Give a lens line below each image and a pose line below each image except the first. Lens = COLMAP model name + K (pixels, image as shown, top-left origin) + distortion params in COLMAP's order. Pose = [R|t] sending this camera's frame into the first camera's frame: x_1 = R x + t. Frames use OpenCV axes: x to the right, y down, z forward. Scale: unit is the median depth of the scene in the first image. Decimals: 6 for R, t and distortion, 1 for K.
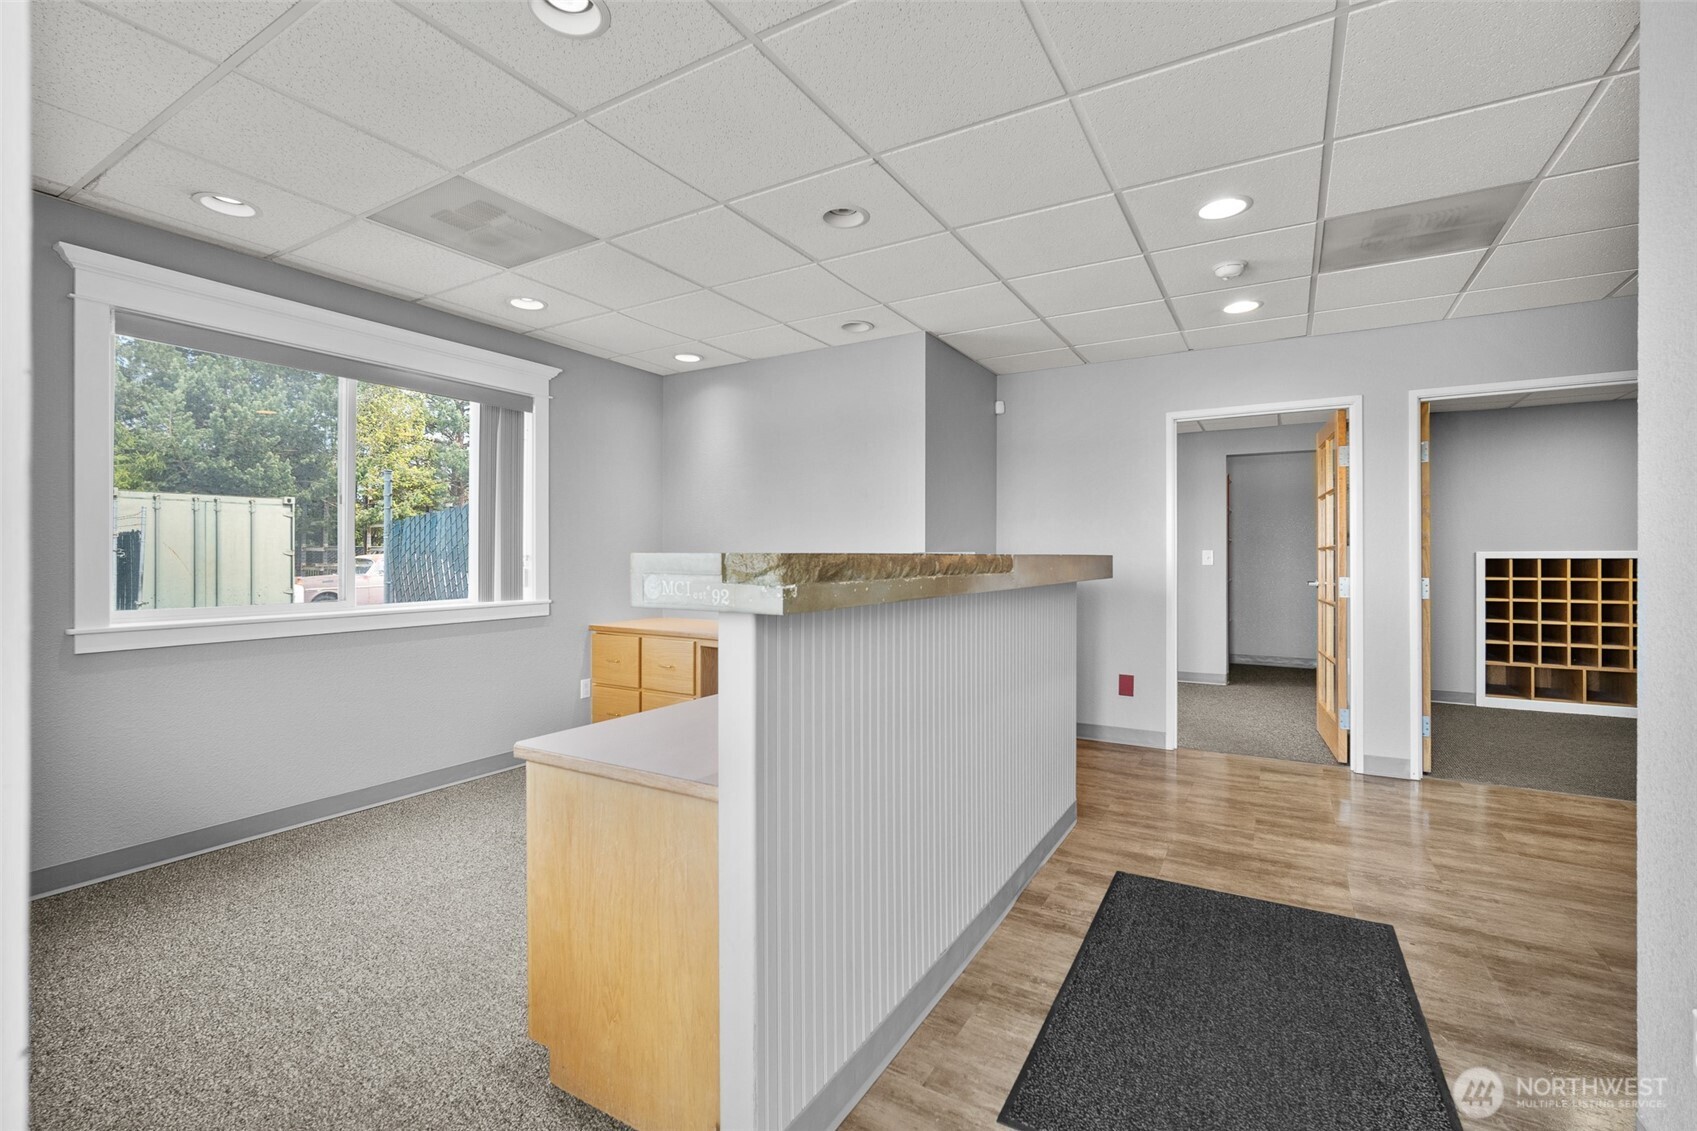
lens RADIAL K [[741.8, 0, 847.0], [0, 741.8, 560.9], [0, 0, 1]] dist [0.001131, -0.000094]
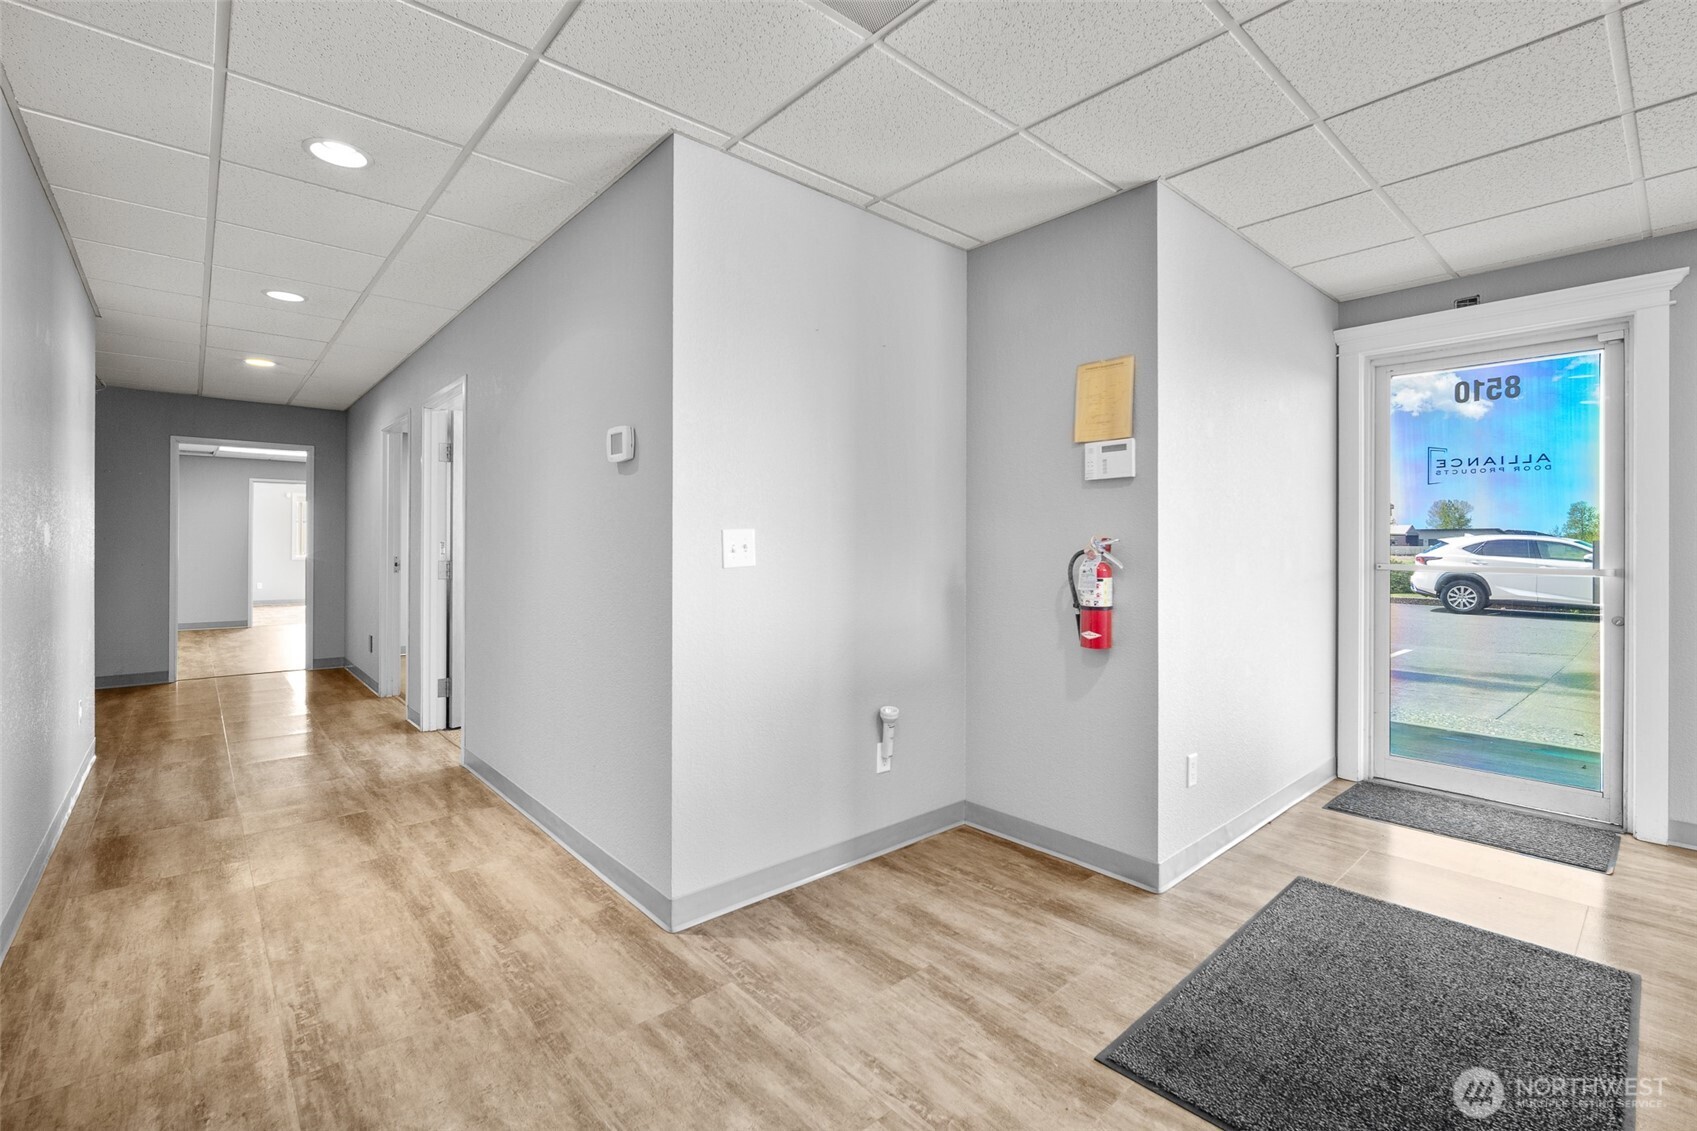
lens RADIAL K [[741.8, 0, 848.4], [0, 741.8, 555.2], [0, 0, 1]] dist [0.001131, -0.000094]
pose [[-0.951730, -0.003380, 0.306918, 0.781748], [-0.002075, 0.999987, 0.004580, 0.004834], [-0.306930, 0.003722, -0.951725, 1.844612]]
